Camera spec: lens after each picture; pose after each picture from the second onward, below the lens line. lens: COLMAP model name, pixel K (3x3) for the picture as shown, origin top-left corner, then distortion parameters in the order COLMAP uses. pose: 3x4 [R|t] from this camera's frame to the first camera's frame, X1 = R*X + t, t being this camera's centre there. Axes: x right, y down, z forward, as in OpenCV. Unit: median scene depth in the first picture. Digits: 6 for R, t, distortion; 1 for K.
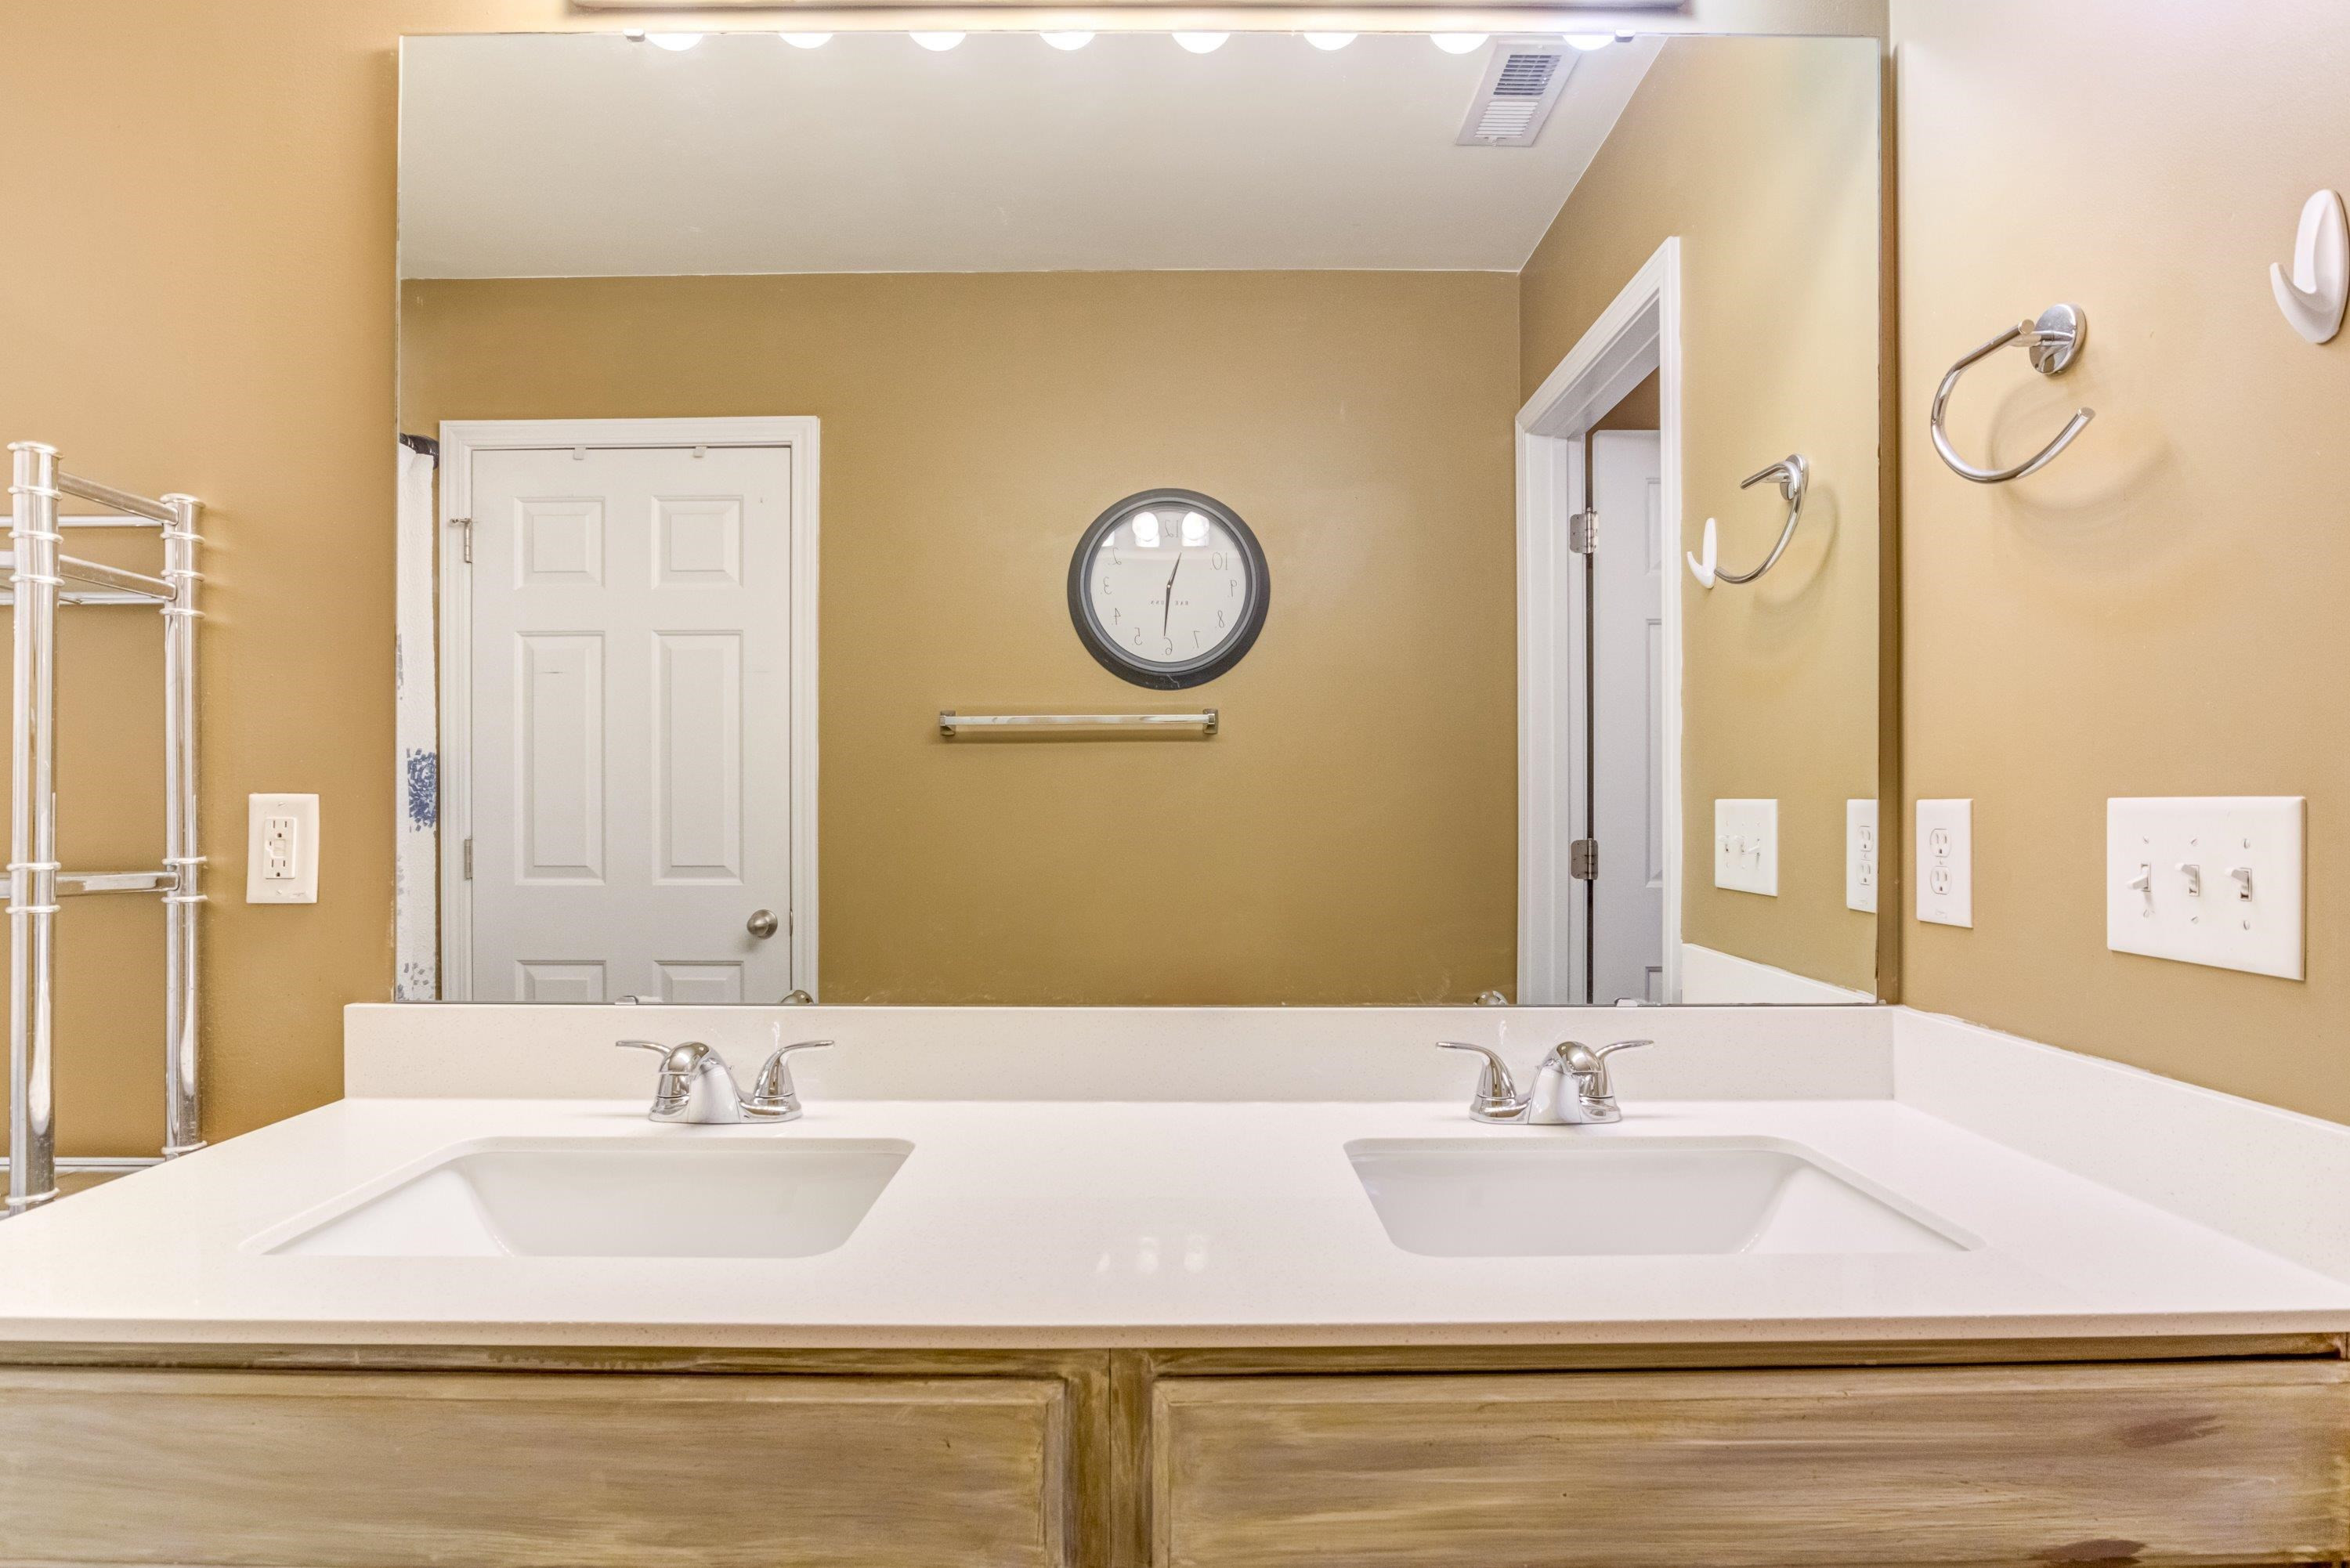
lens RADIAL K [[1187.5, 0, 1178.3], [0, 1187.5, 805.4], [0, 0, 1]] dist [-0.033846, 0.012374]
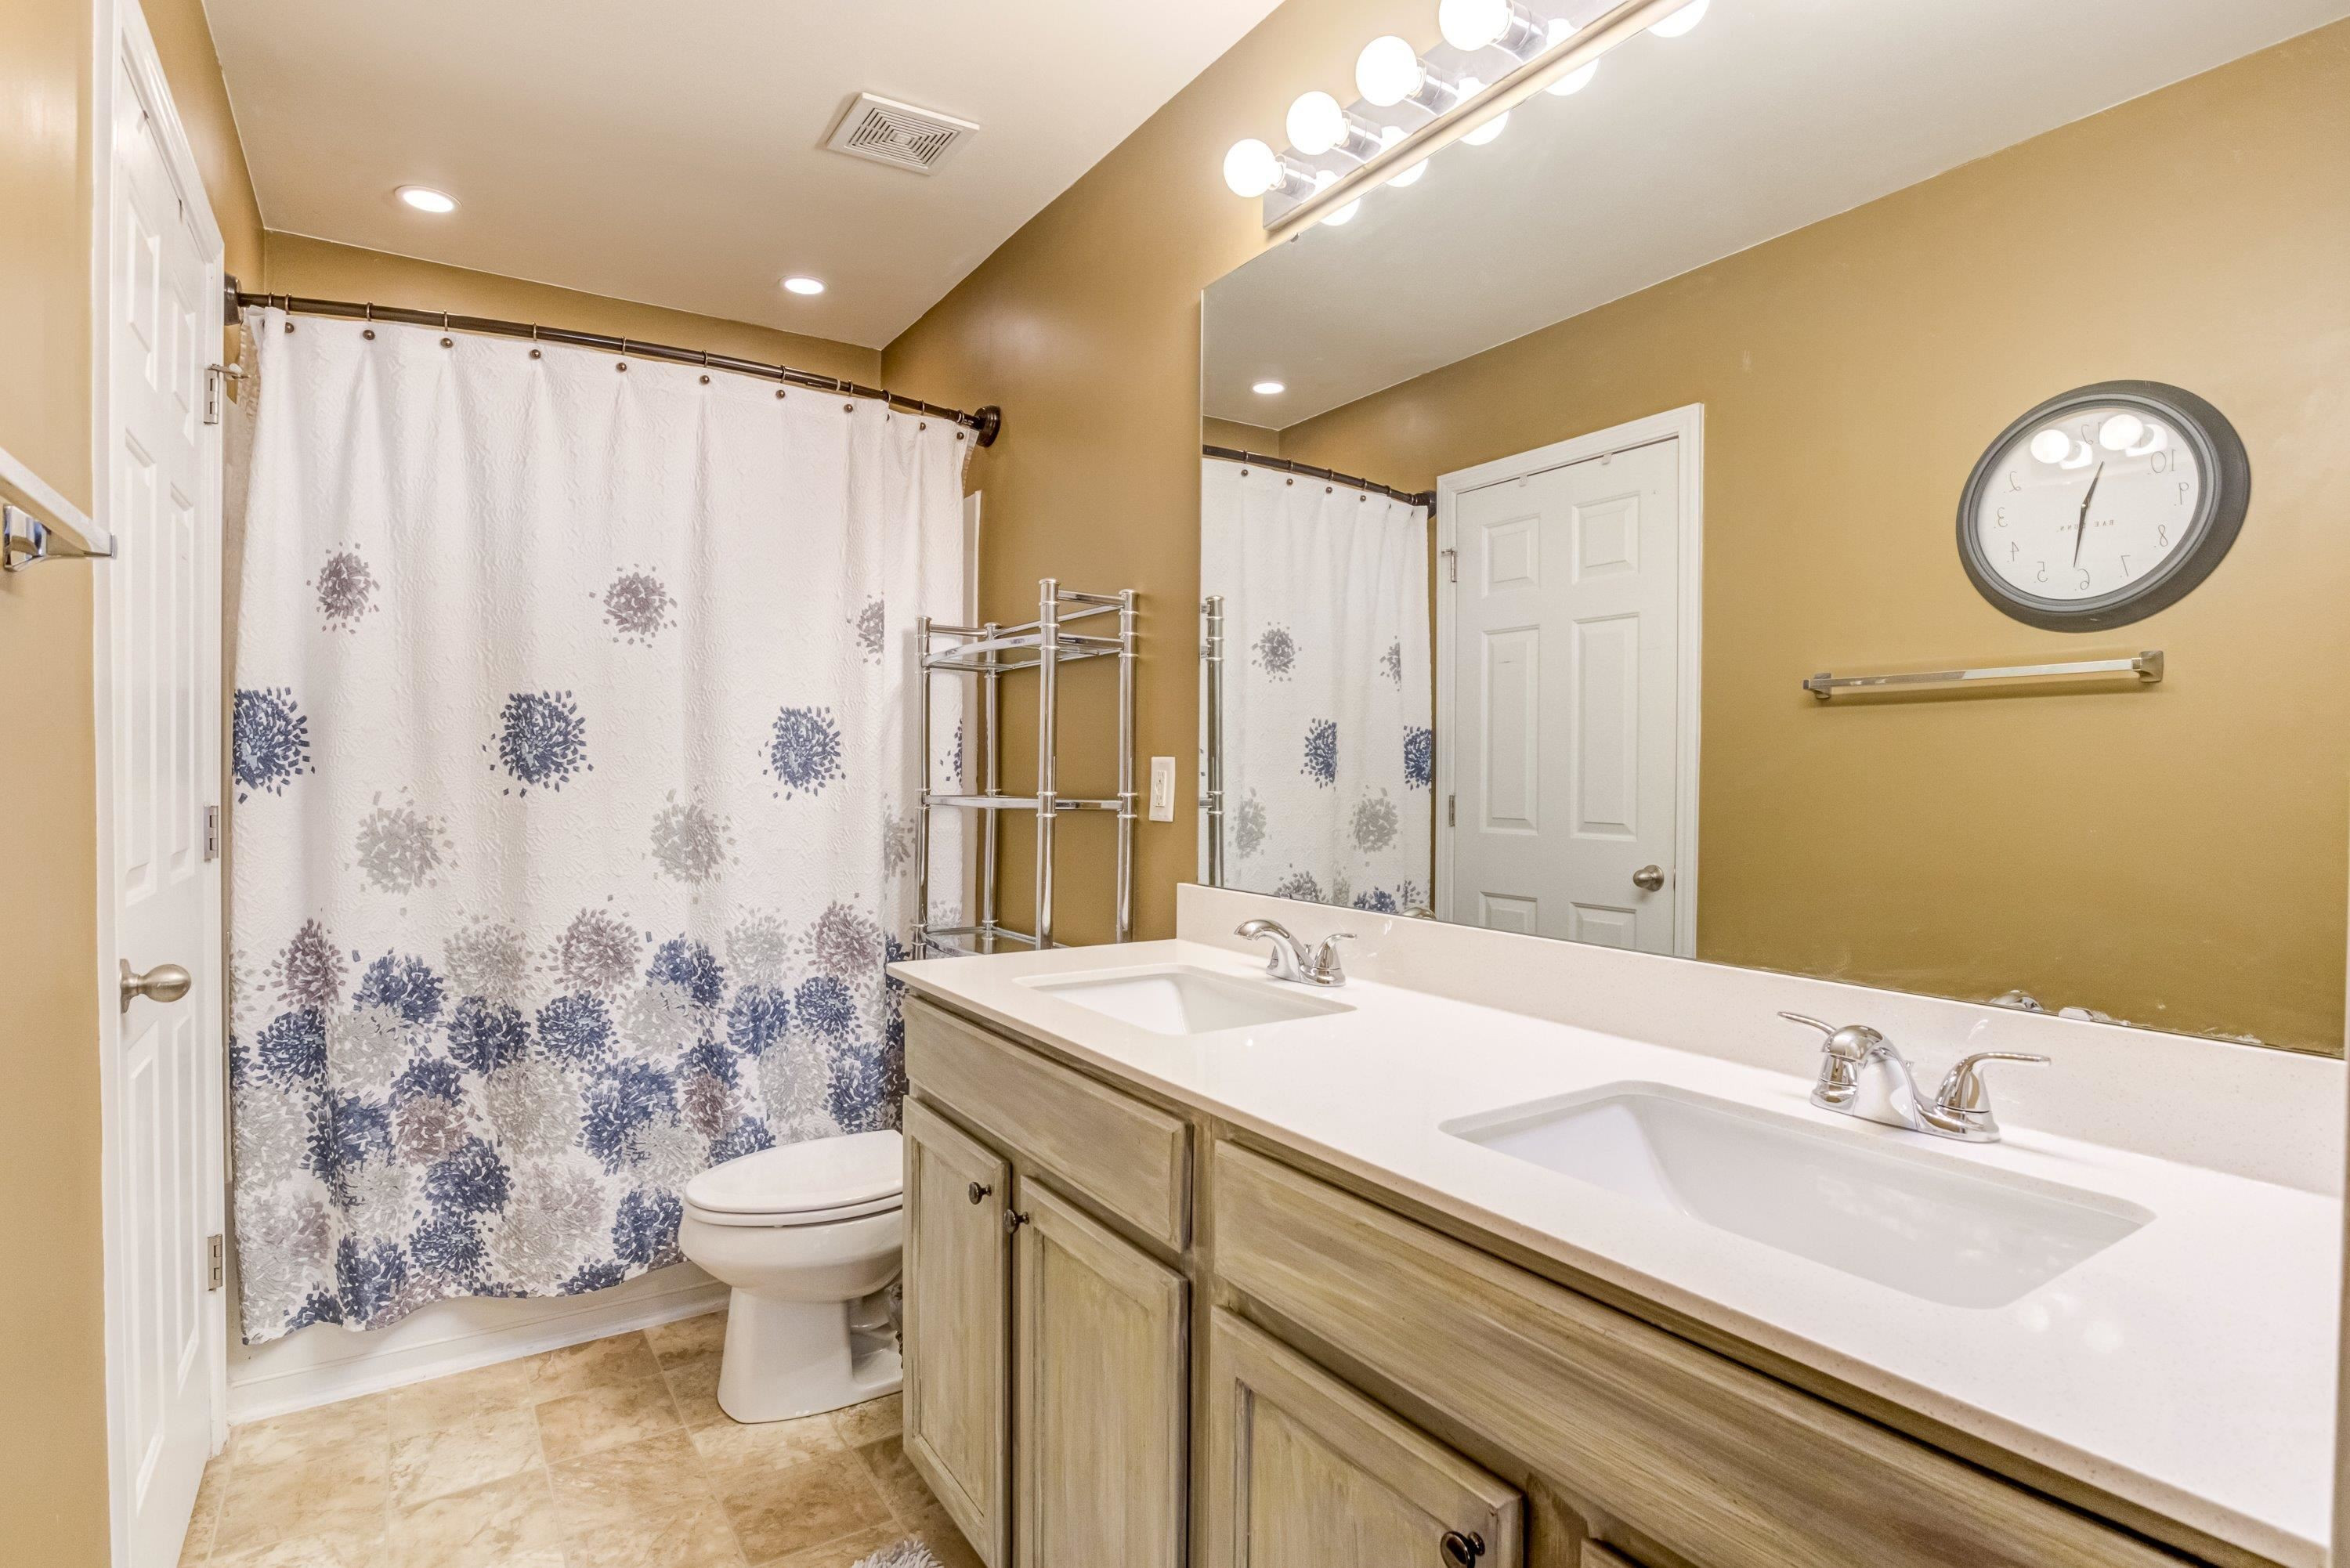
lens RADIAL K [[1187.5, 0, 1185.2], [0, 1187.5, 788.8], [0, 0, 1]] dist [-0.033846, 0.012374]
pose [[0.545713, 0.016060, -0.837818, 0.710113], [-0.008221, 0.999871, 0.013811, 0.012112], [0.837932, -0.000650, 0.545775, 0.081124]]
